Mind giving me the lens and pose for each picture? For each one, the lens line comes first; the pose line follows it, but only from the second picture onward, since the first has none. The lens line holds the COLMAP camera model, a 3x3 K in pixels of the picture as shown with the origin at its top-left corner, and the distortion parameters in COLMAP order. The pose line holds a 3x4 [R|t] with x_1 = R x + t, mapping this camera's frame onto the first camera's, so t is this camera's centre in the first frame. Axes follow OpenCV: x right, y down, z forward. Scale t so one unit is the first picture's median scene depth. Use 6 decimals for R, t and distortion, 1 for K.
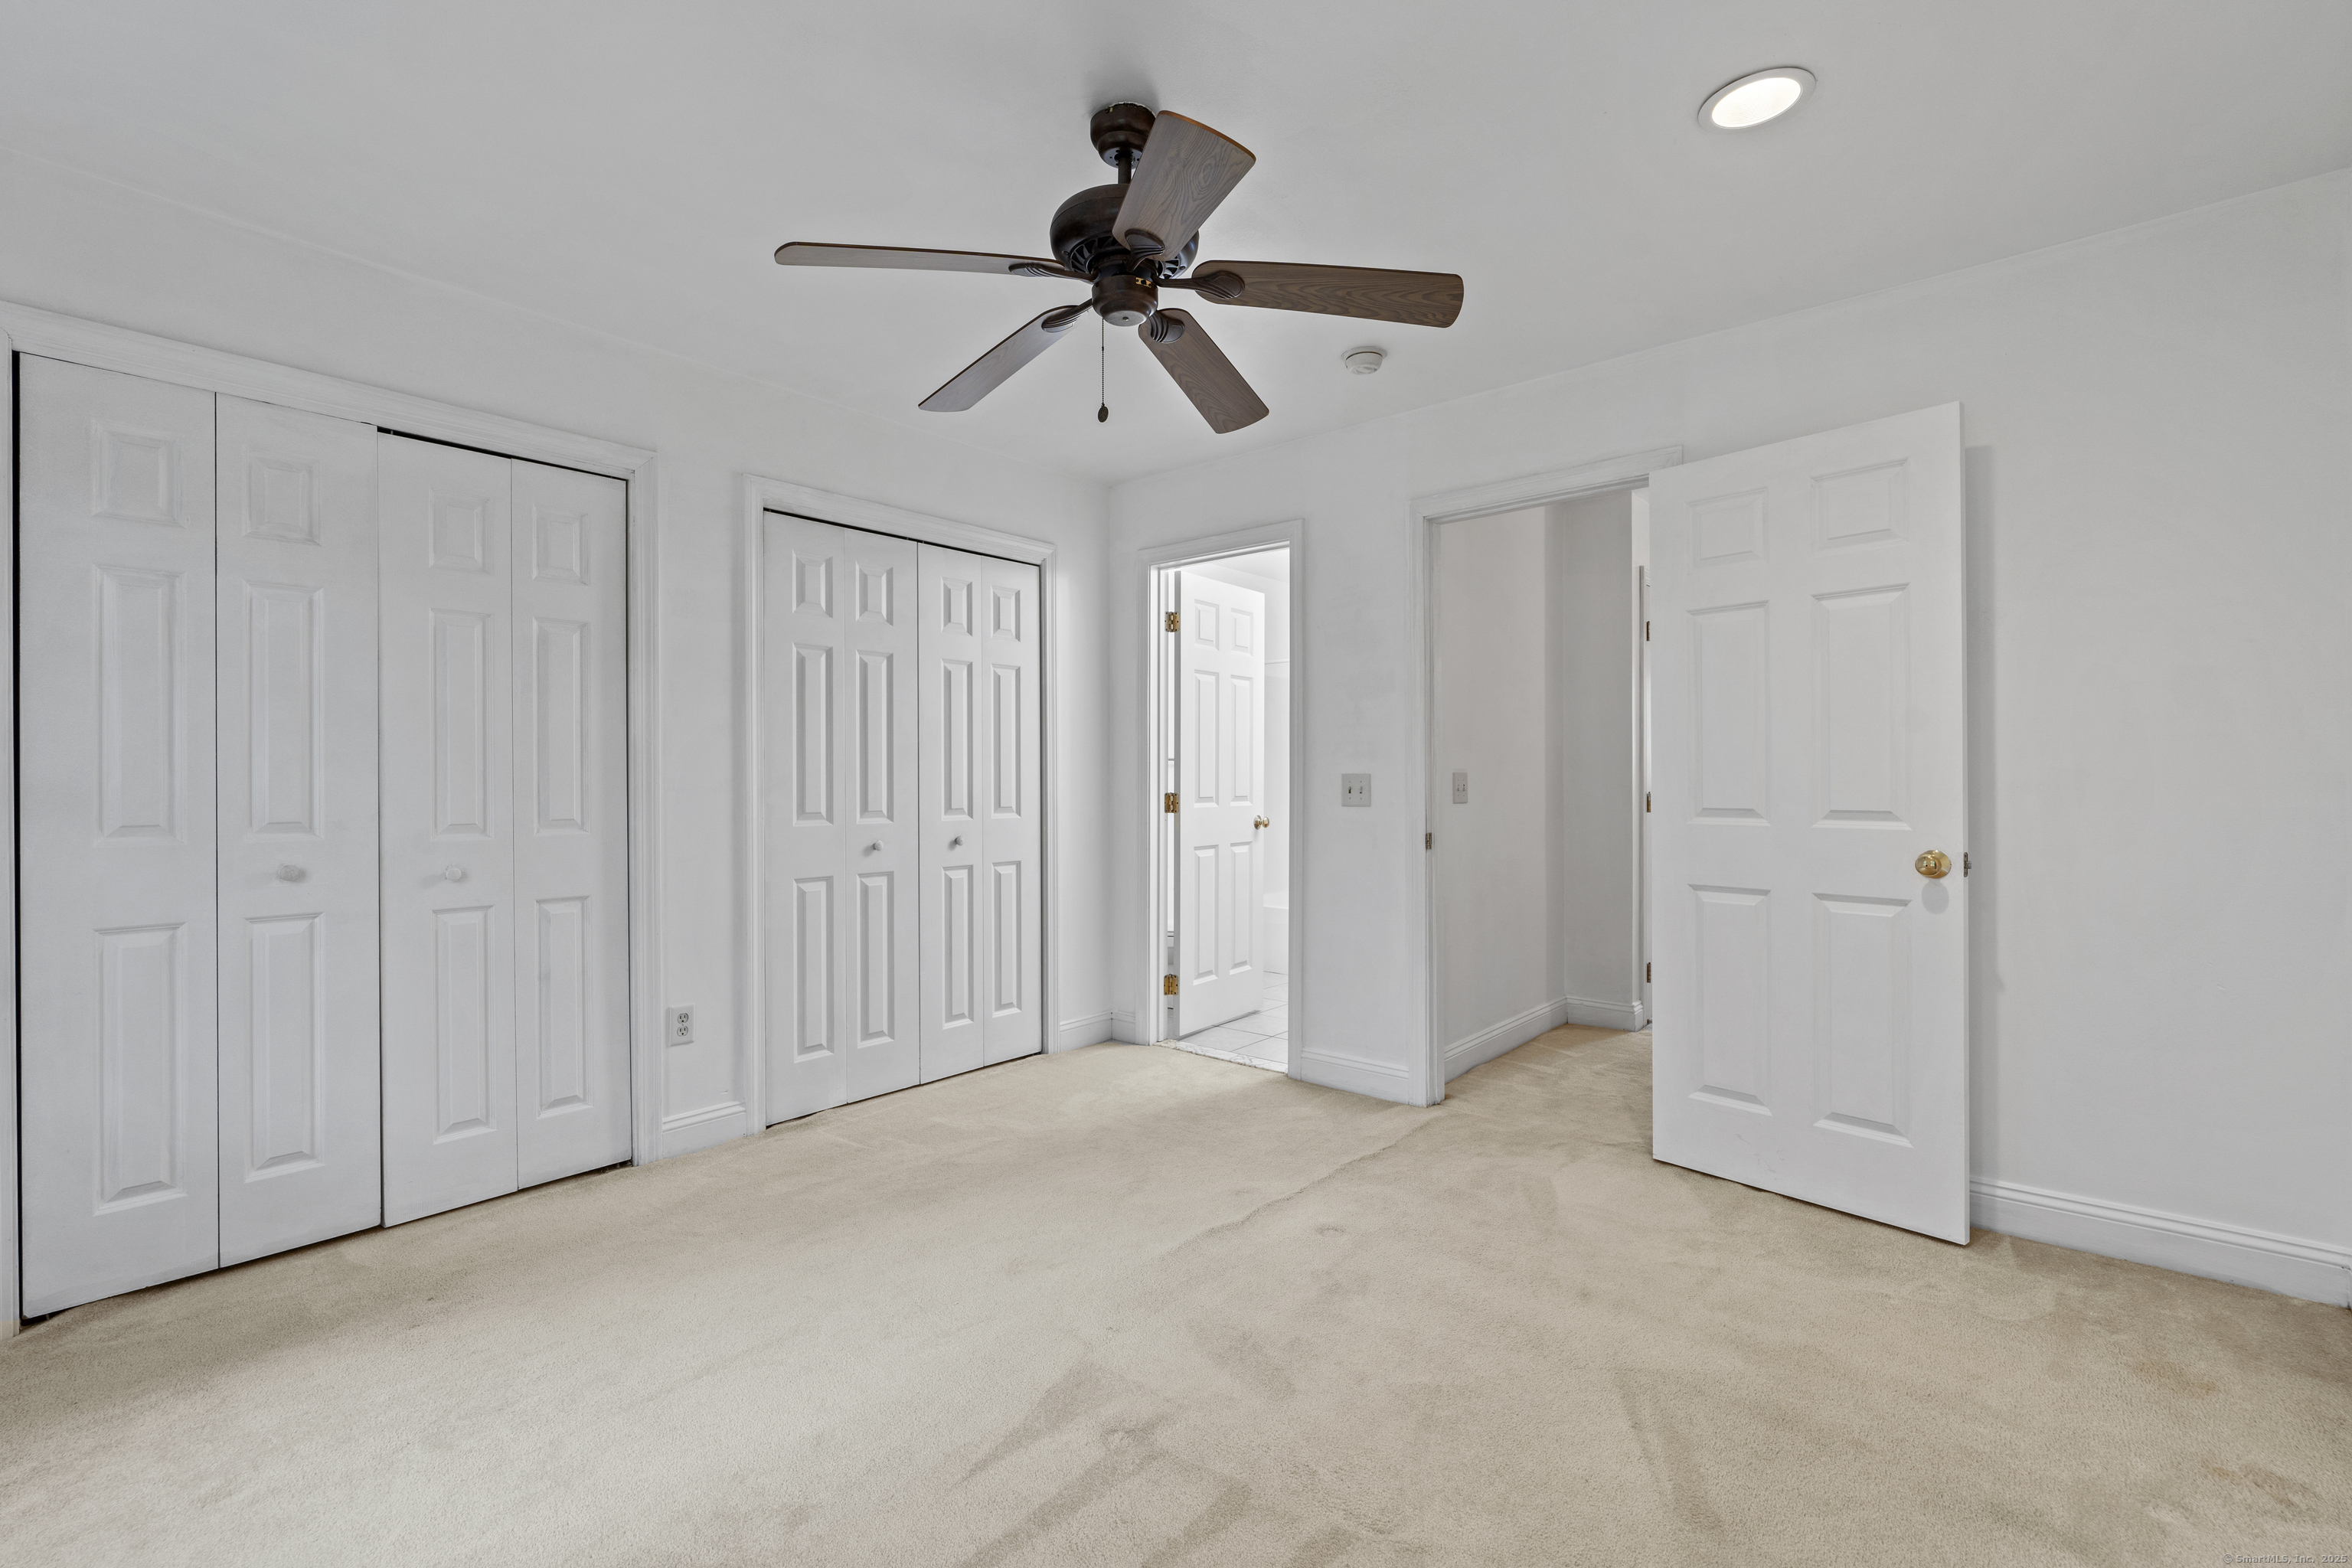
lens RADIAL K [[1041.1, 0, 1170.9], [0, 1041.1, 778.5], [0, 0, 1]] dist [-0.002756, 0.000009]
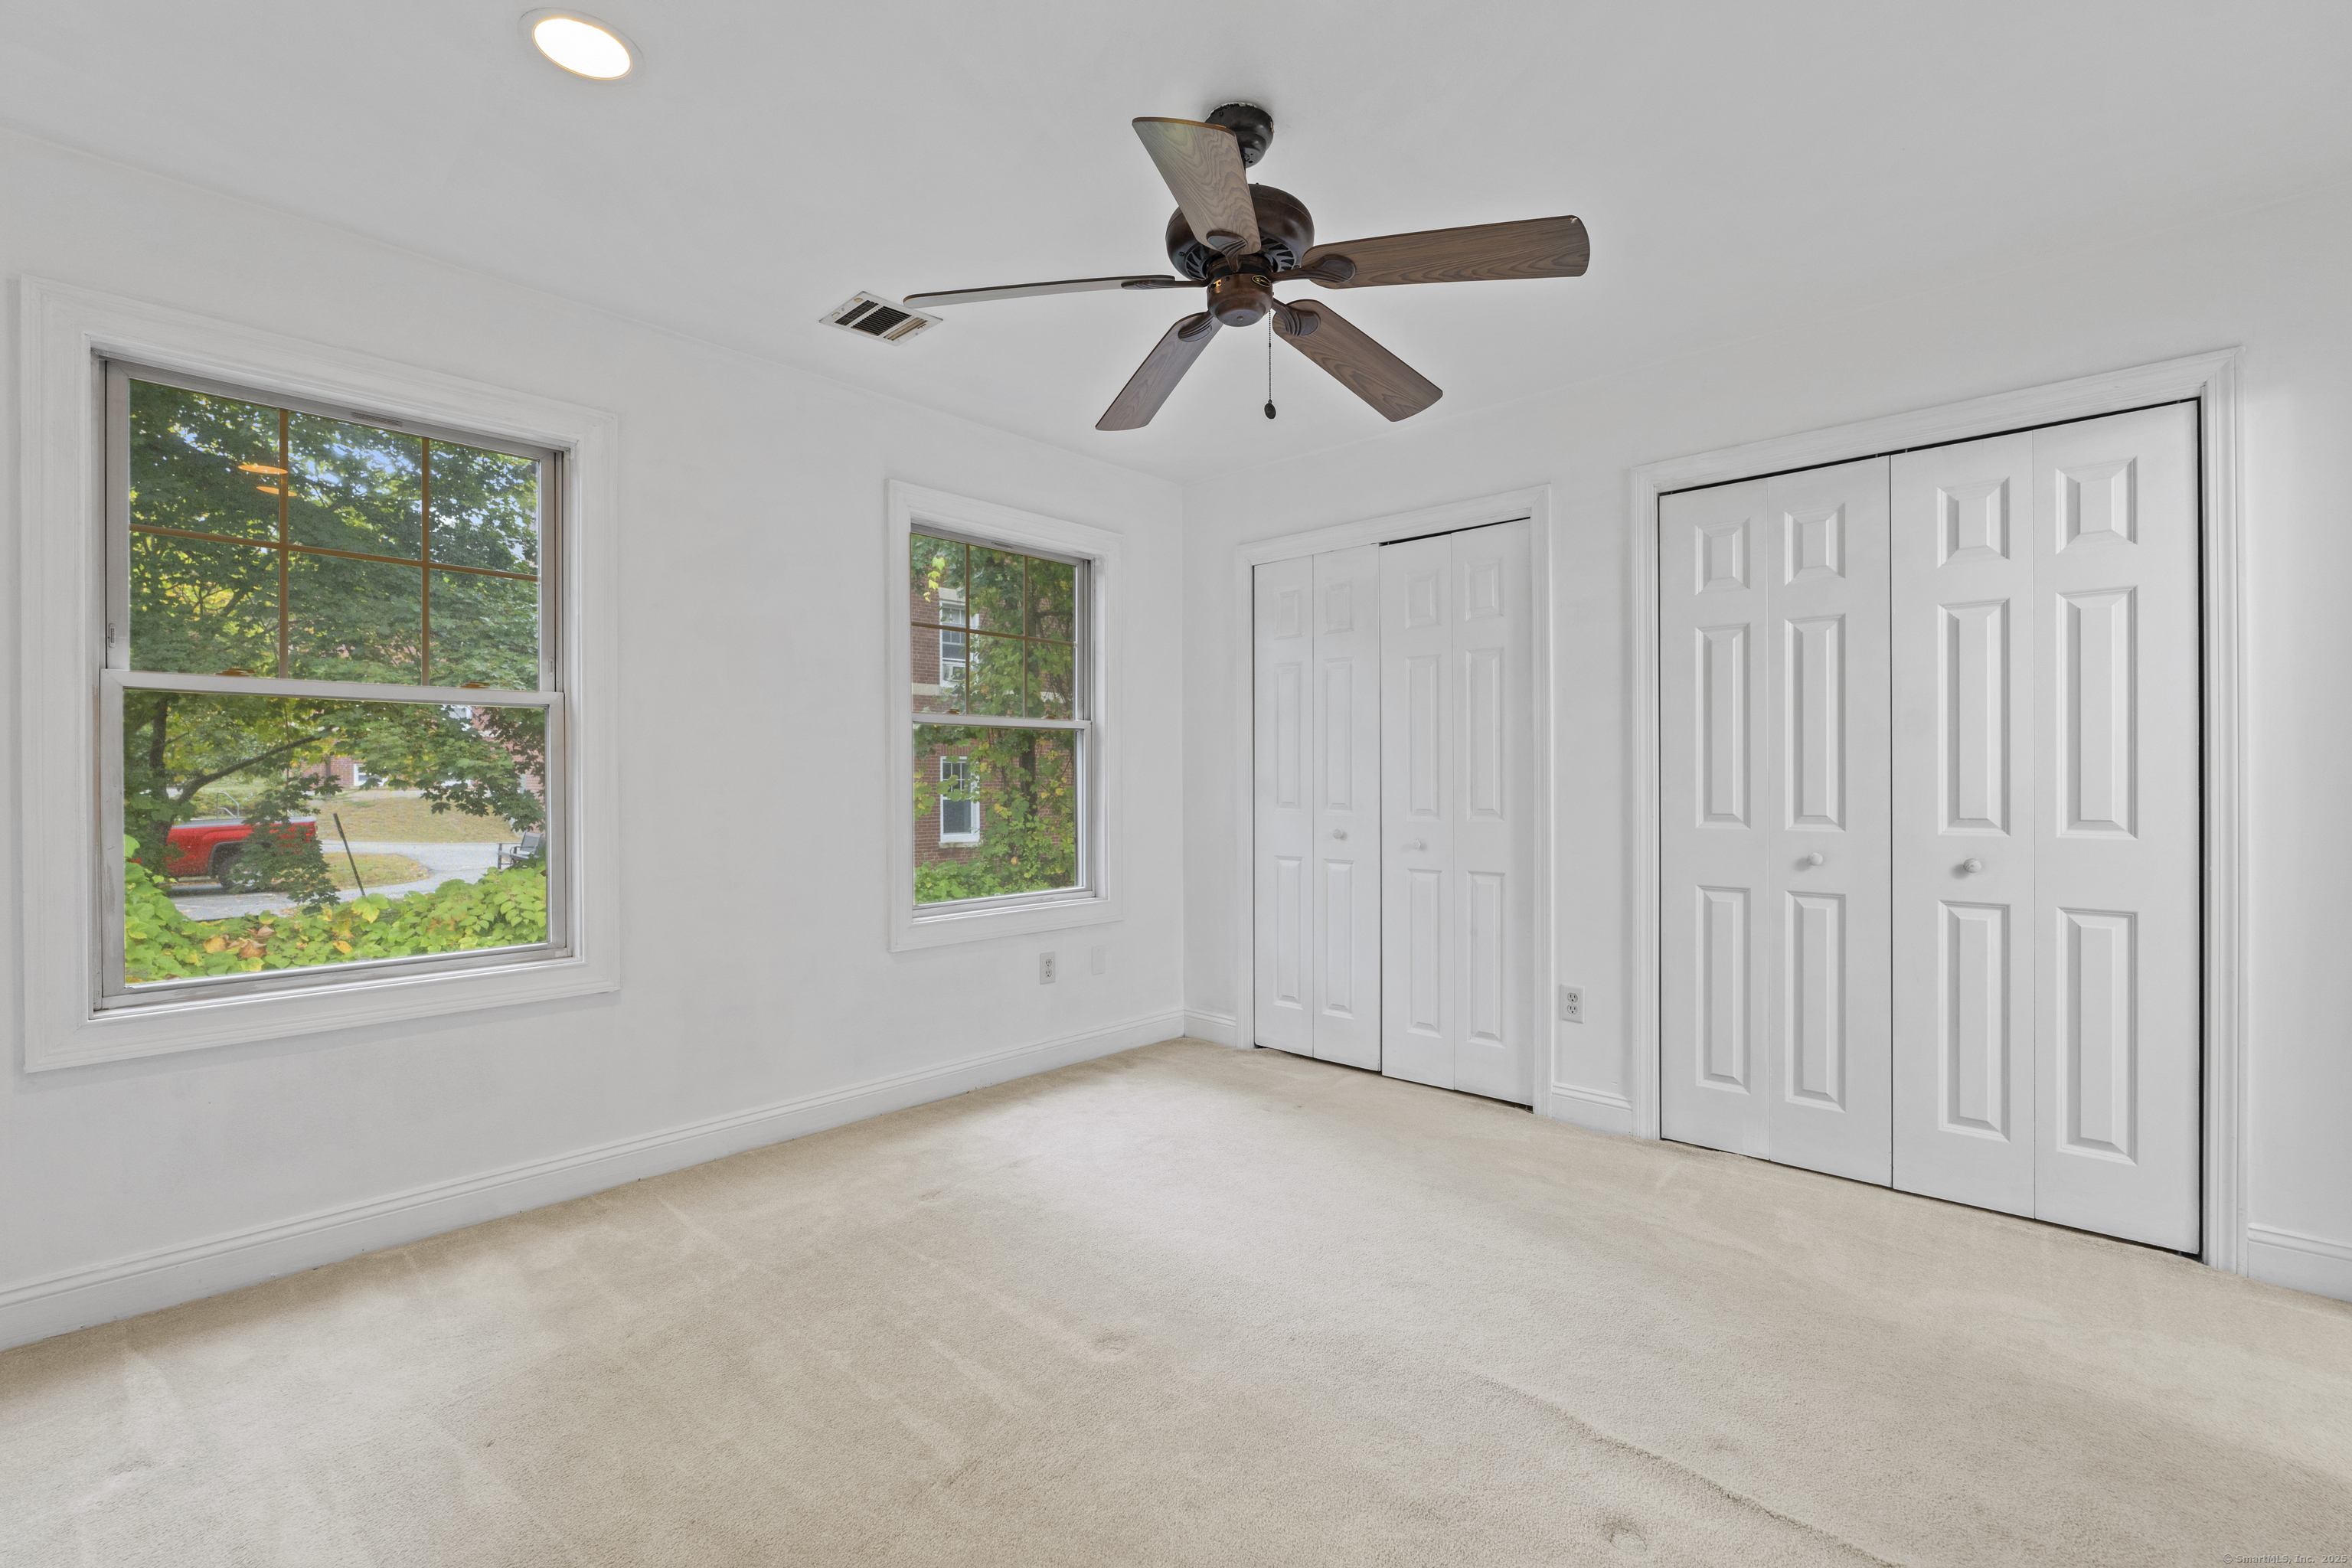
lens RADIAL K [[1041.1, 0, 1170.6], [0, 1041.1, 782.6], [0, 0, 1]] dist [-0.002756, 0.000009]
pose [[-0.047280, 0.008431, -0.998846, 0.622747], [0.004668, 0.999955, 0.008219, -0.003936], [0.998871, -0.004274, -0.047317, 0.627689]]
